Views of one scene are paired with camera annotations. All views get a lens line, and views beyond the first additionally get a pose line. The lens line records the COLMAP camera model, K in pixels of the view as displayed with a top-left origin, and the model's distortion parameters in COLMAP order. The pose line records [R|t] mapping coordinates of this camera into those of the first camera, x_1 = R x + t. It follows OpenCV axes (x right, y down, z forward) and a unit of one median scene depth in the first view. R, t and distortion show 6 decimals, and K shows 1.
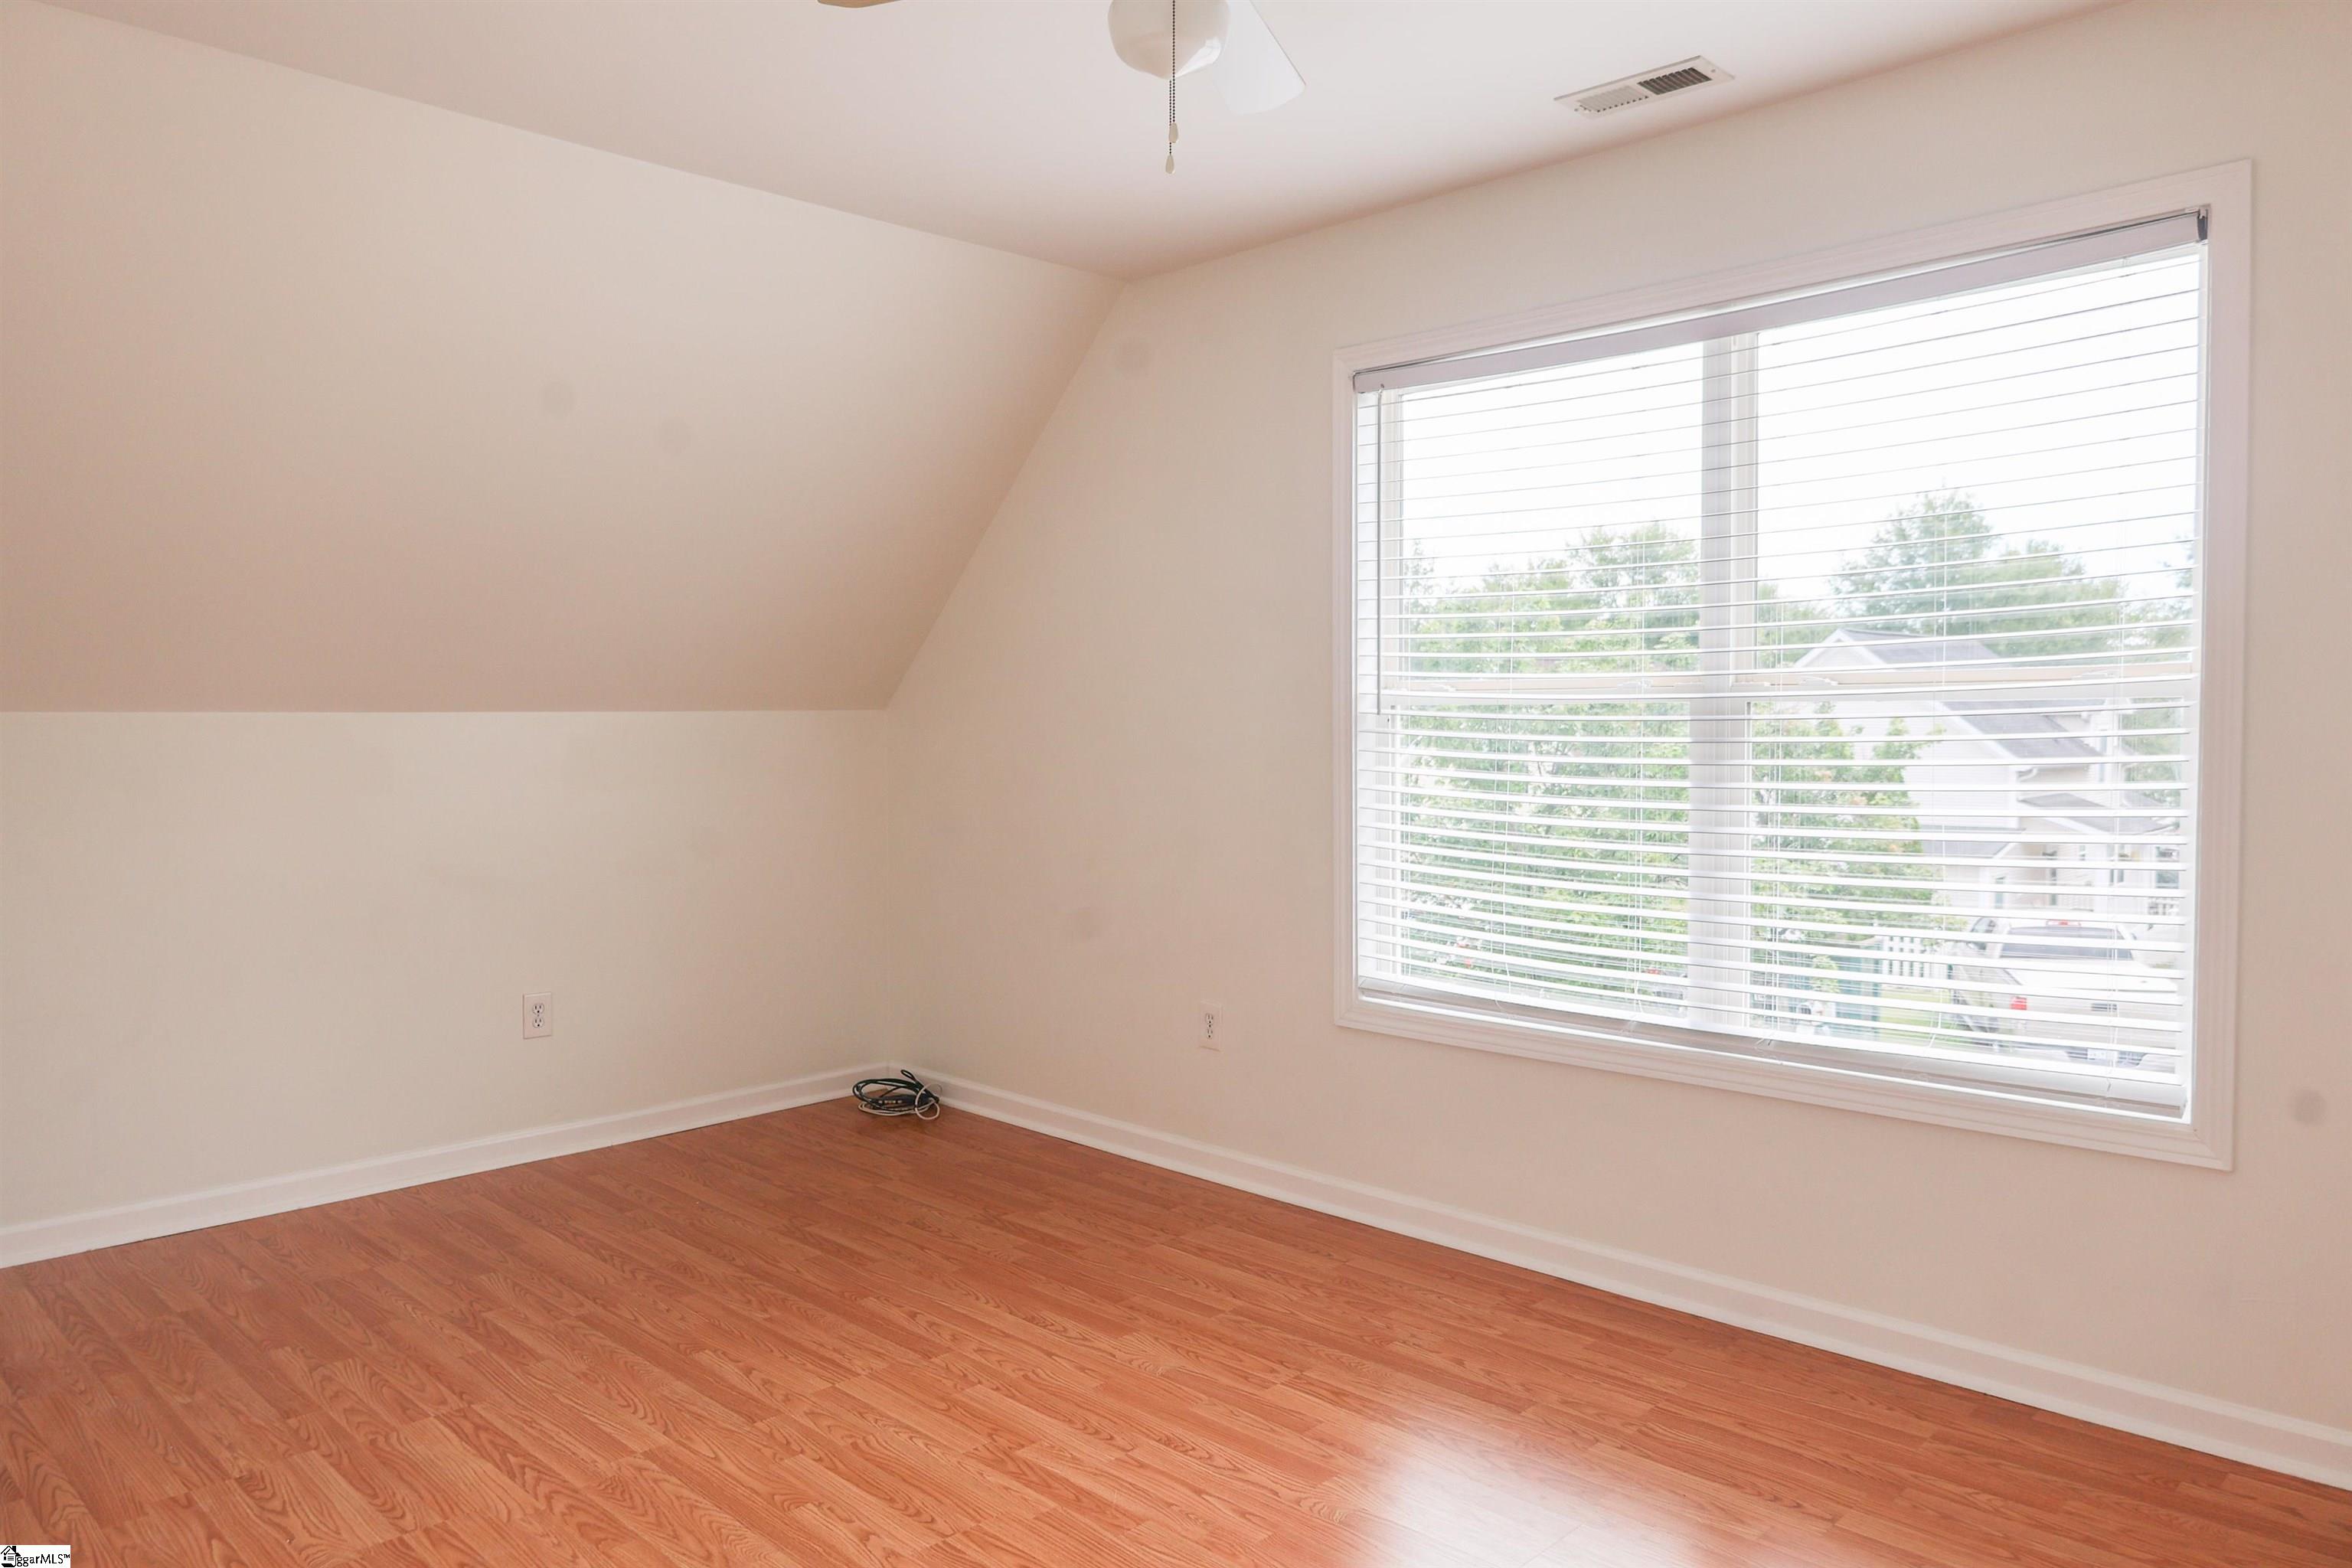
lens RADIAL K [[1623.6, 0, 1165.8], [0, 1623.6, 766.1], [0, 0, 1]] dist [0.000562, -0.001280]
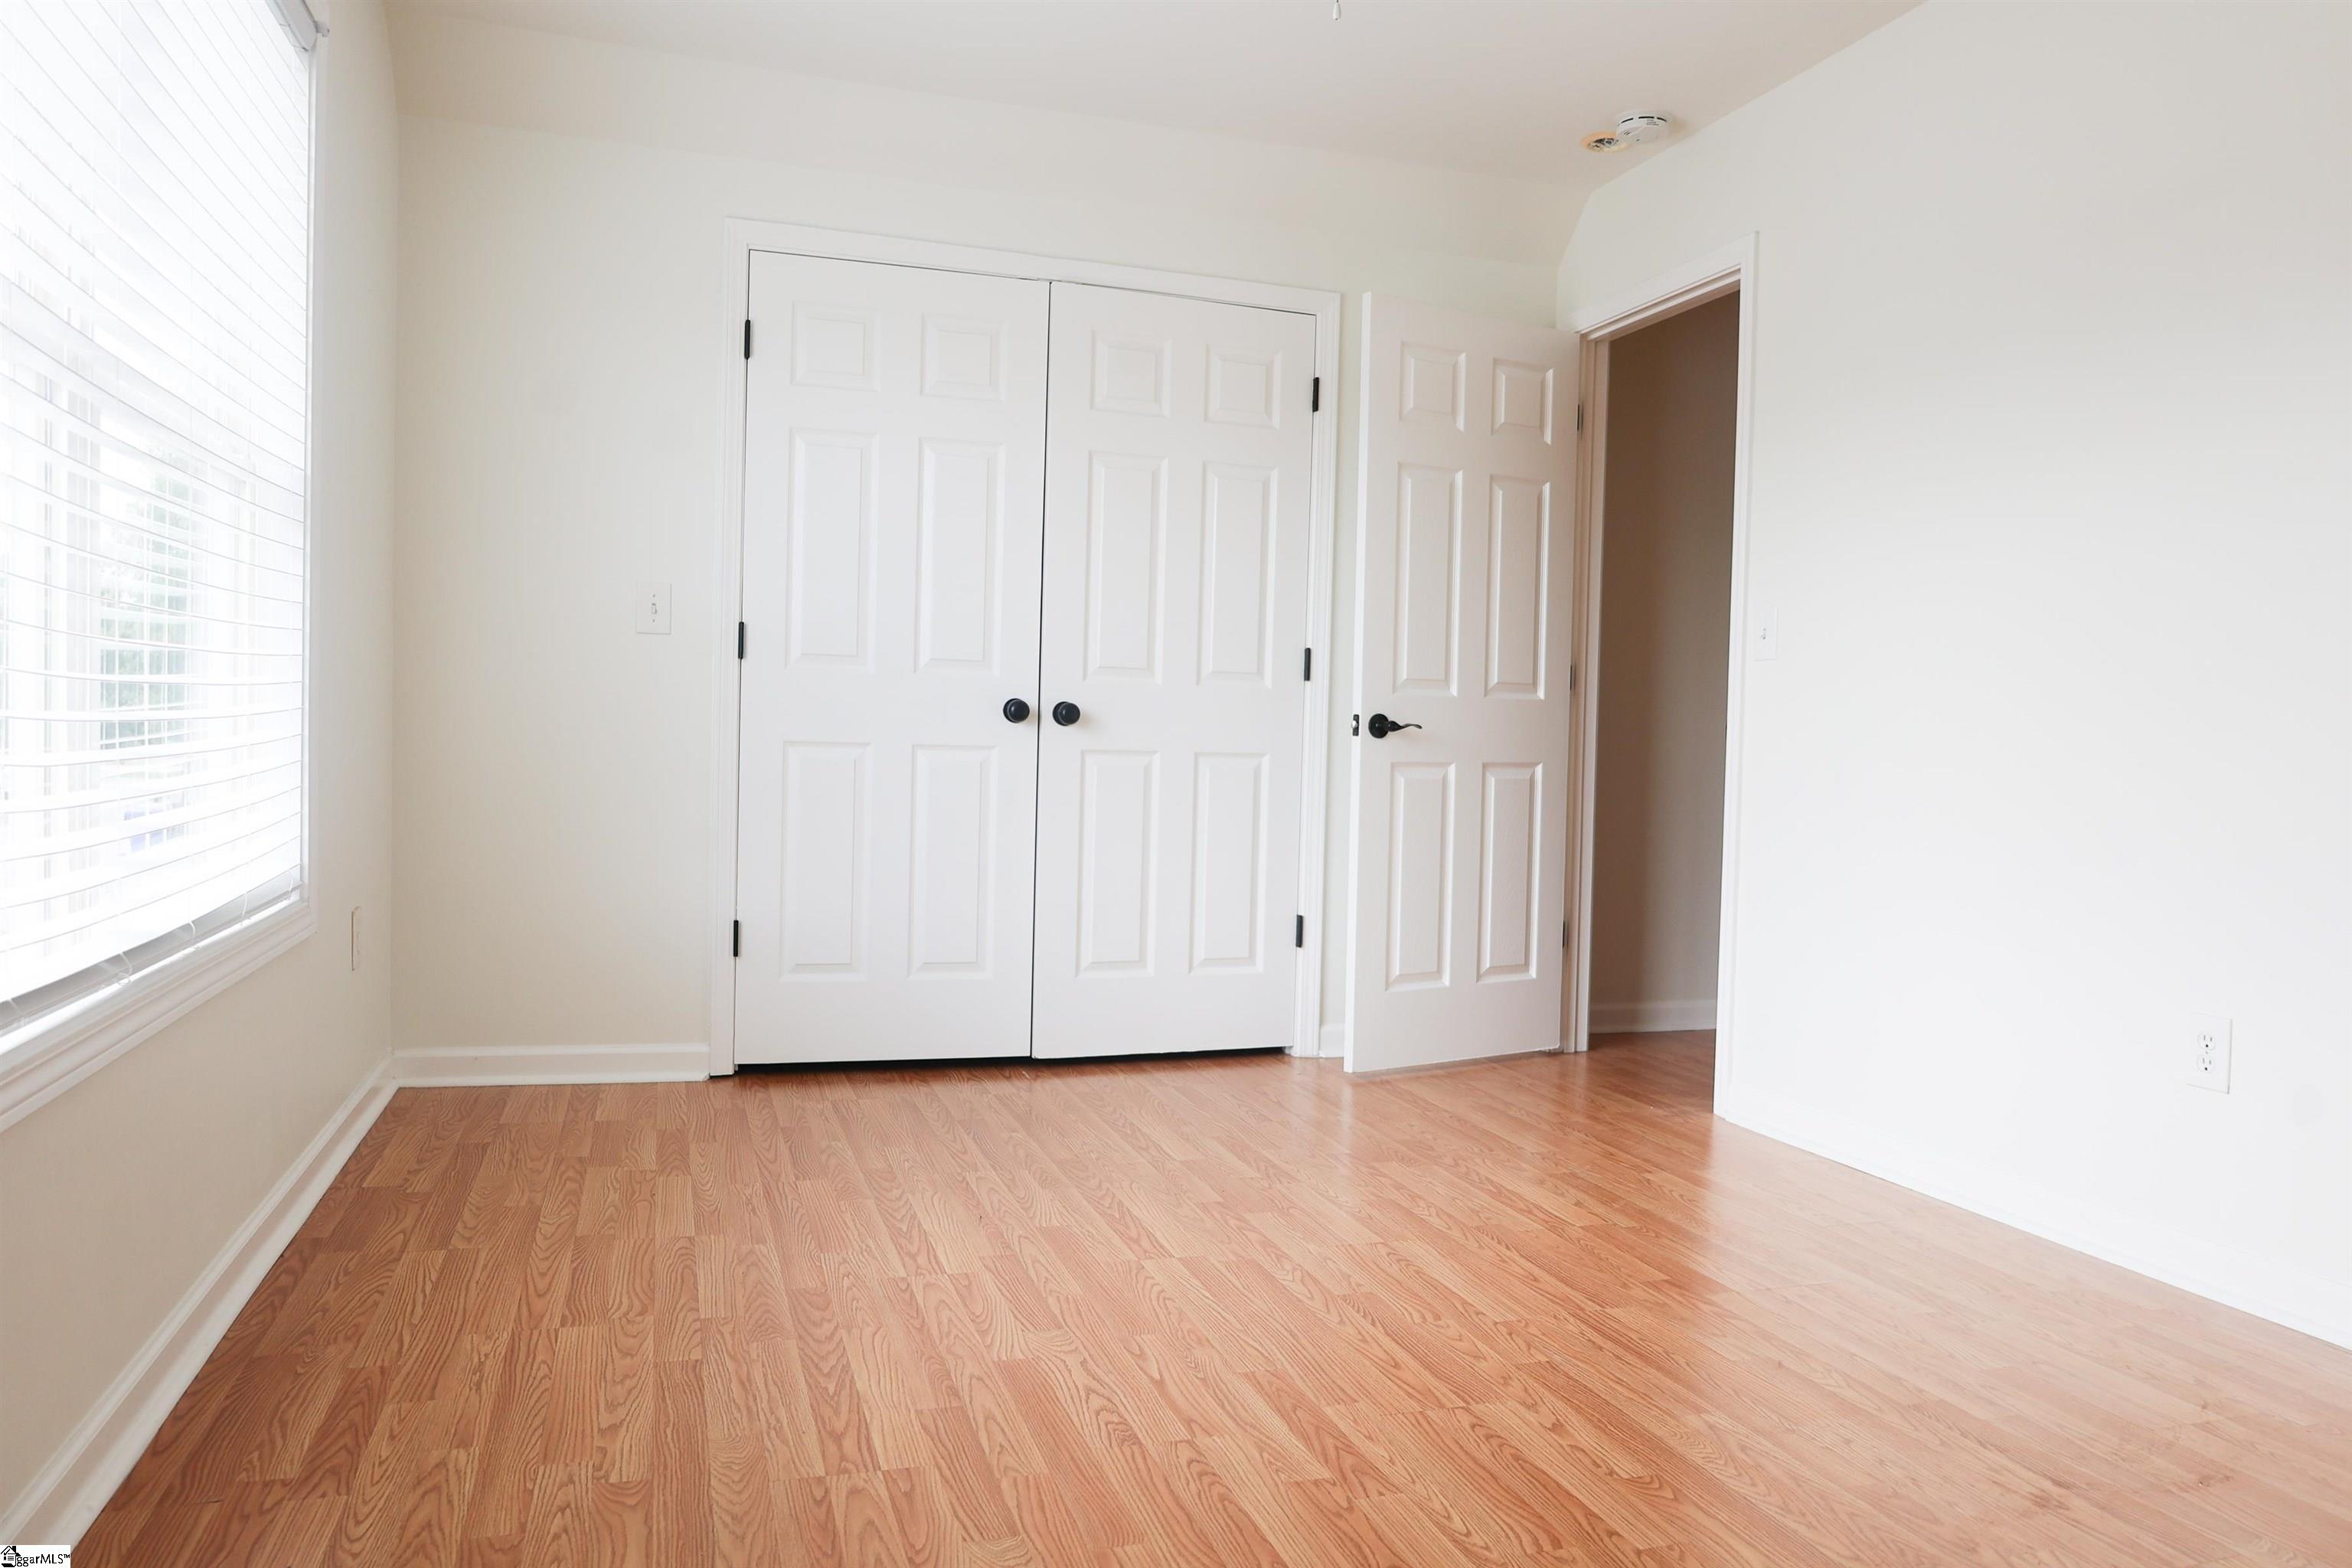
lens RADIAL K [[1623.6, 0, 1166.8], [0, 1623.6, 783.0], [0, 0, 1]] dist [0.000562, -0.001280]
pose [[-0.888892, -0.028586, 0.457224, -0.308459], [-0.003795, 0.998476, 0.055049, 0.073873], [-0.458101, 0.047197, -0.887646, 1.476757]]
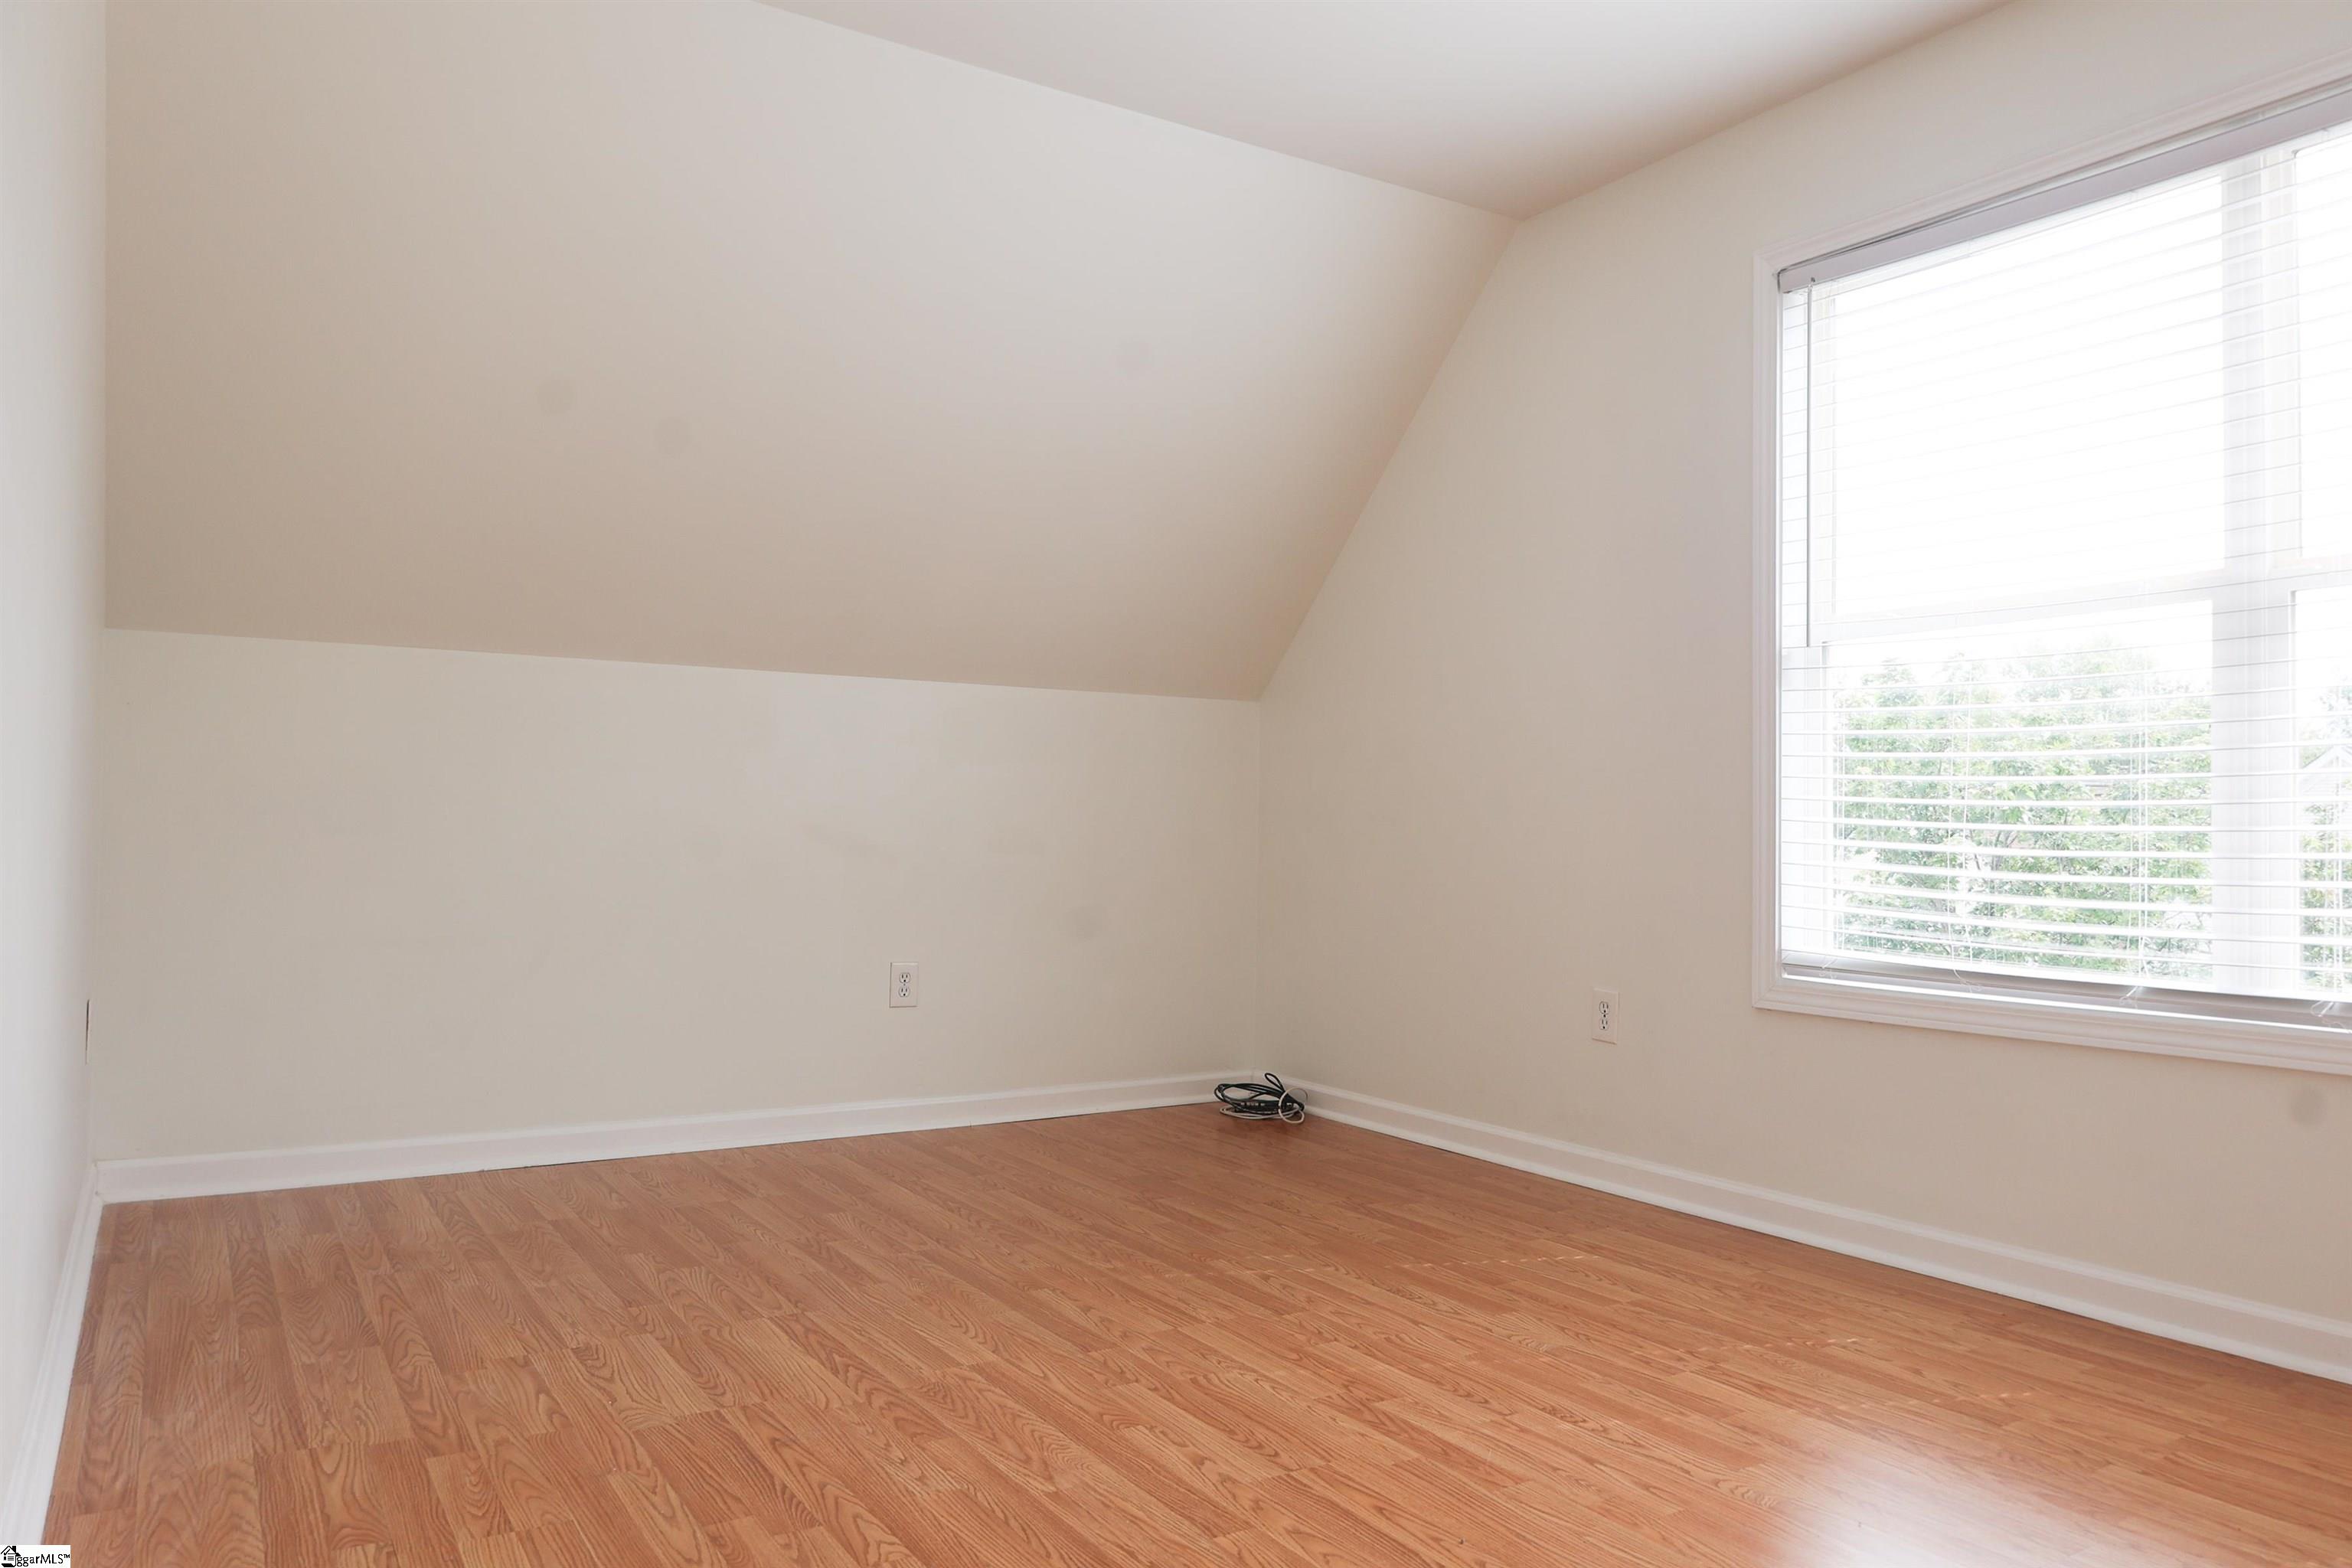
lens RADIAL K [[1623.6, 0, 1182.6], [0, 1623.6, 777.5], [0, 0, 1]] dist [0.000562, -0.001280]
pose [[0.974886, 0.012253, -0.222368, -0.002731], [-0.027855, 0.997353, -0.067164, 0.133282], [0.220956, 0.071672, 0.972647, 0.094876]]
